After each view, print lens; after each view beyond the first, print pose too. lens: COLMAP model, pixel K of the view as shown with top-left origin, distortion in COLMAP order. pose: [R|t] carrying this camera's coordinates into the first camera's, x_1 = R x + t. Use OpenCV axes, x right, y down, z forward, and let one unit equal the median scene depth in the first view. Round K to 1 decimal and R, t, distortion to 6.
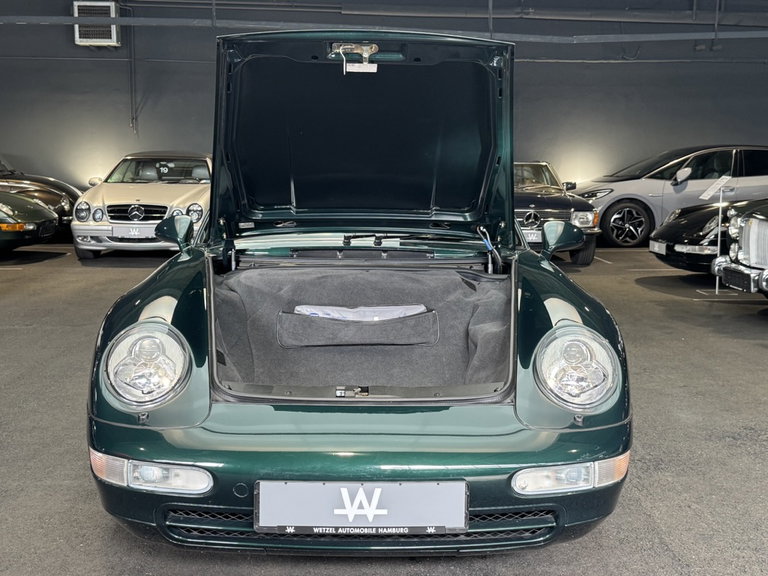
lens RADIAL K [[949.5, 0, 384.8], [0, 949.5, 286.7], [0, 0, 1]] dist [0.079887, 0.000000]
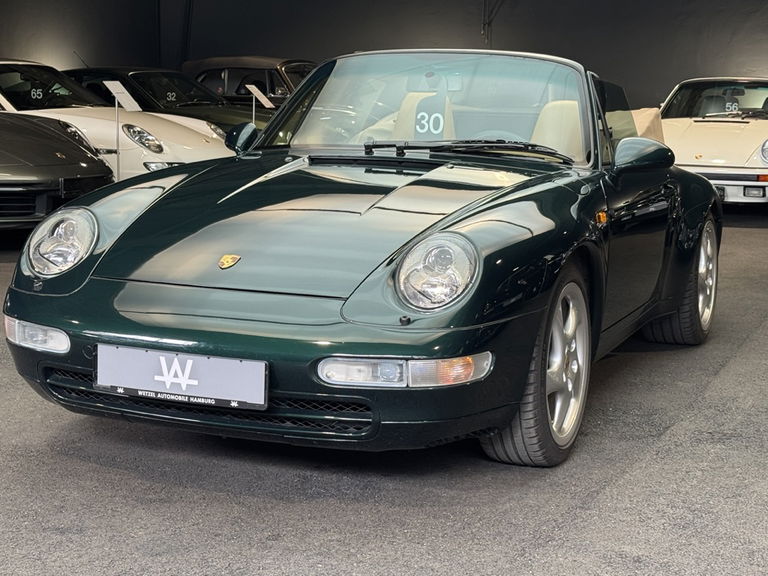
lens RADIAL K [[1385.0, 0, 395.1], [0, 1385.0, 306.8], [0, 0, 1]] dist [0.116922, 0.000000]
pose [[0.918515, 0.073043, -0.388581, 0.741854], [-0.062607, 0.997258, 0.039468, 0.068776], [0.390398, -0.011924, 0.920569, -0.323766]]
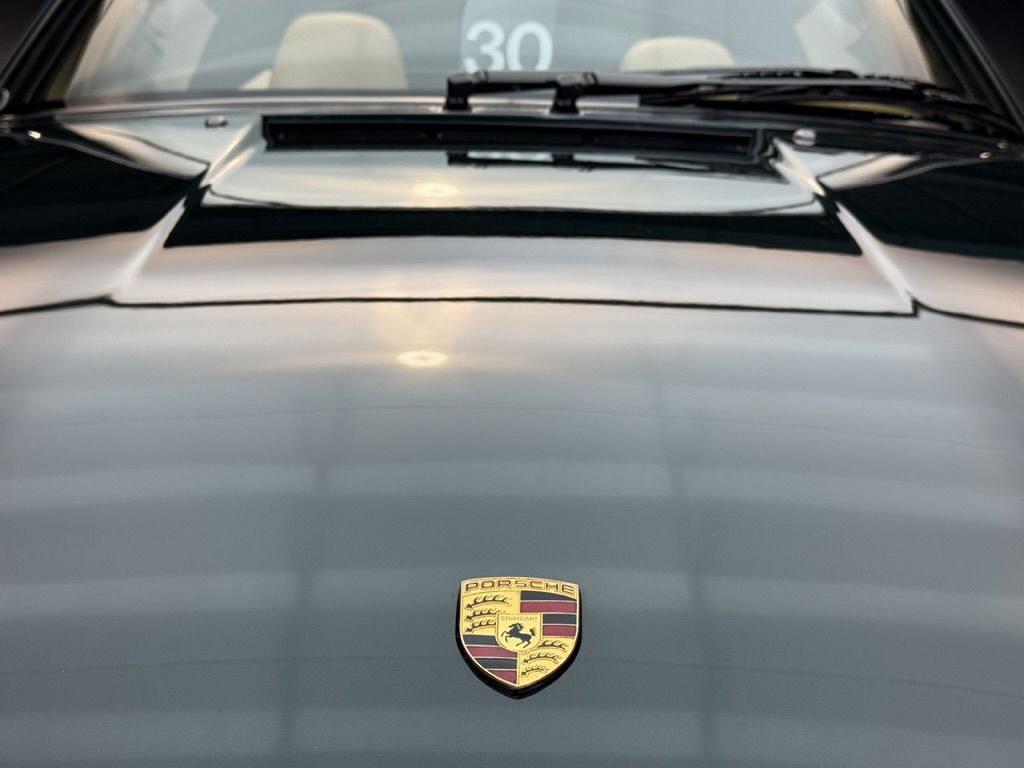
lens RADIAL K [[1565.7, 0, 509.8], [0, 1565.7, 379.1], [0, 0, 1]] dist [0.124433, 0.000000]
pose [[0.999654, 0.017211, -0.019881, -0.019499], [-0.017147, 0.999847, 0.003371, 0.049795], [0.019936, -0.003029, 0.999797, 0.754464]]
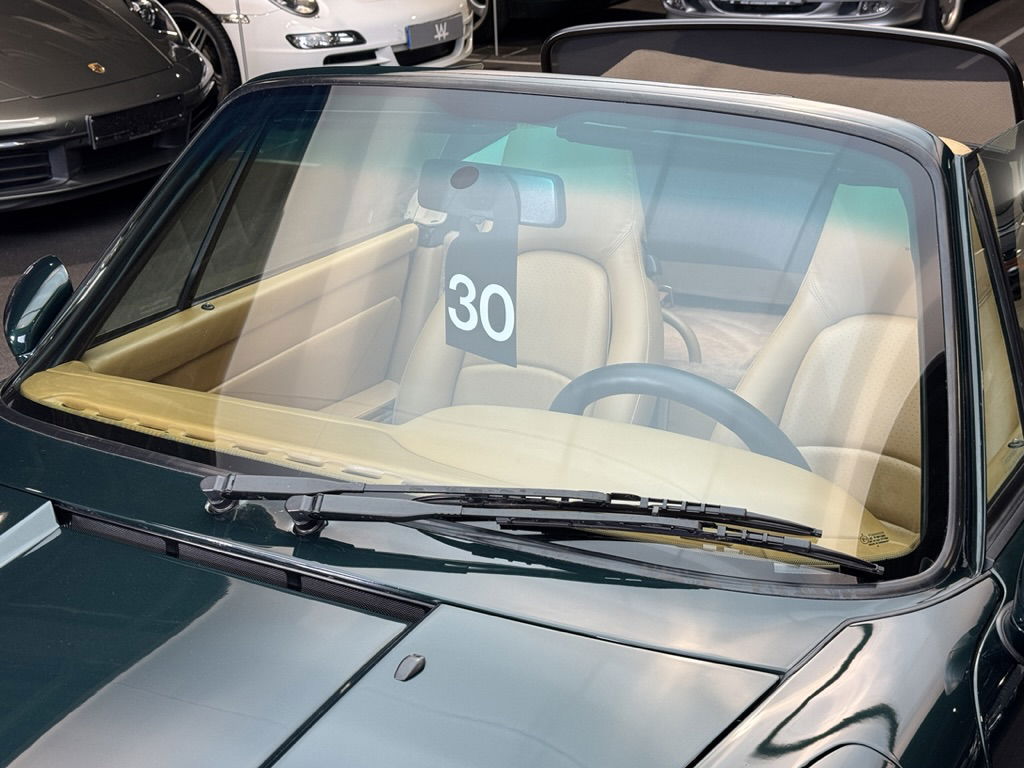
lens RADIAL K [[1565.7, 0, 513.2], [0, 1565.7, 384.9], [0, 0, 1]] dist [0.124433, 0.000000]
pose [[0.836721, 0.152471, -0.525976, 0.408330], [-0.015034, 0.966493, 0.256253, -0.297800], [0.547423, -0.206504, 0.810977, 0.959305]]
